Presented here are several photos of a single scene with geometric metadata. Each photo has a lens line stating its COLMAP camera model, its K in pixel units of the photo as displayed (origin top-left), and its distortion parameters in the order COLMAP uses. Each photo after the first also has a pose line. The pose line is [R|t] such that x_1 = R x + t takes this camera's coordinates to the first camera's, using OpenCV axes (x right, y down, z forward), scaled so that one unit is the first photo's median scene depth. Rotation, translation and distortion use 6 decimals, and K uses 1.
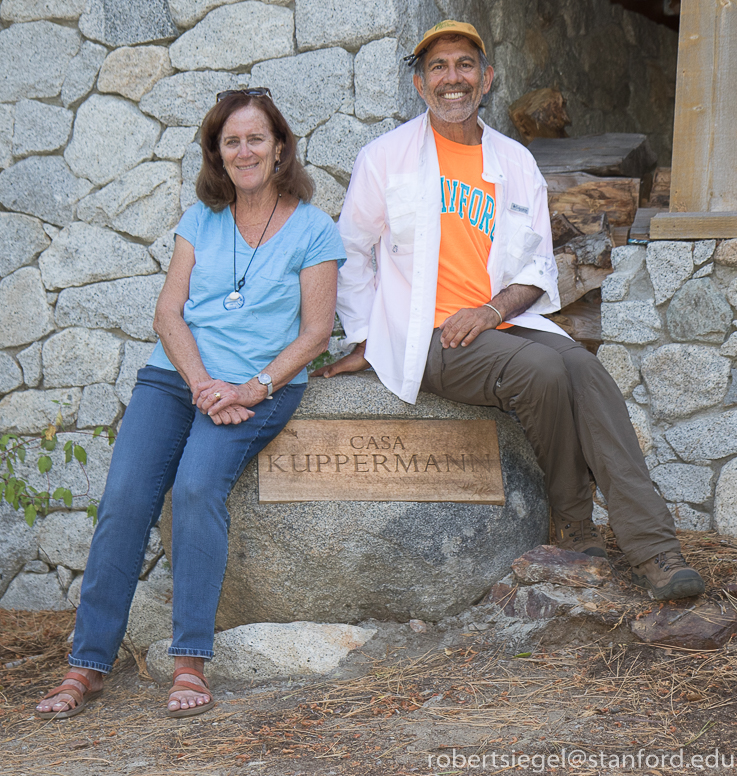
lens RADIAL K [[1357.0, 0, 368.7], [0, 1357.0, 391.8], [0, 0, 1]] dist [0.053166, 0.000000]
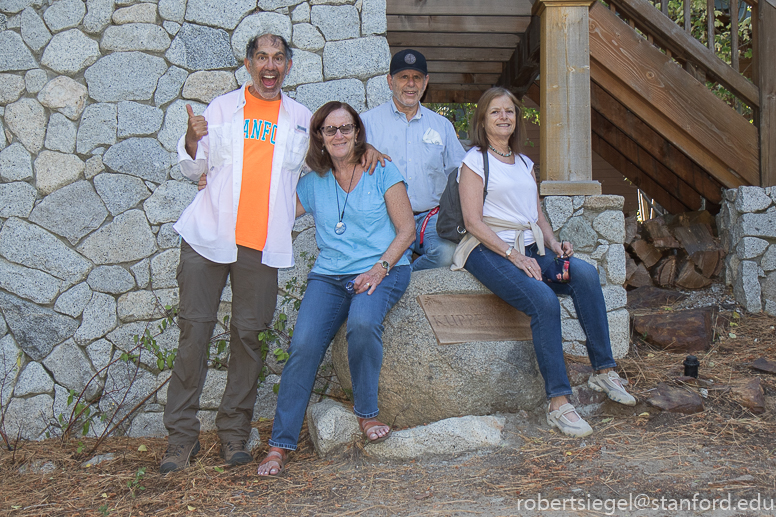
lens RADIAL K [[810.0, 0, 387.5], [0, 810.0, 252.4], [0, 0, 1]] dist [-0.006009, 0.000000]
pose [[0.939658, -0.006246, 0.342057, -0.300718], [0.027859, 0.997910, -0.058309, 0.016726], [-0.340978, 0.064320, 0.937868, 0.065122]]
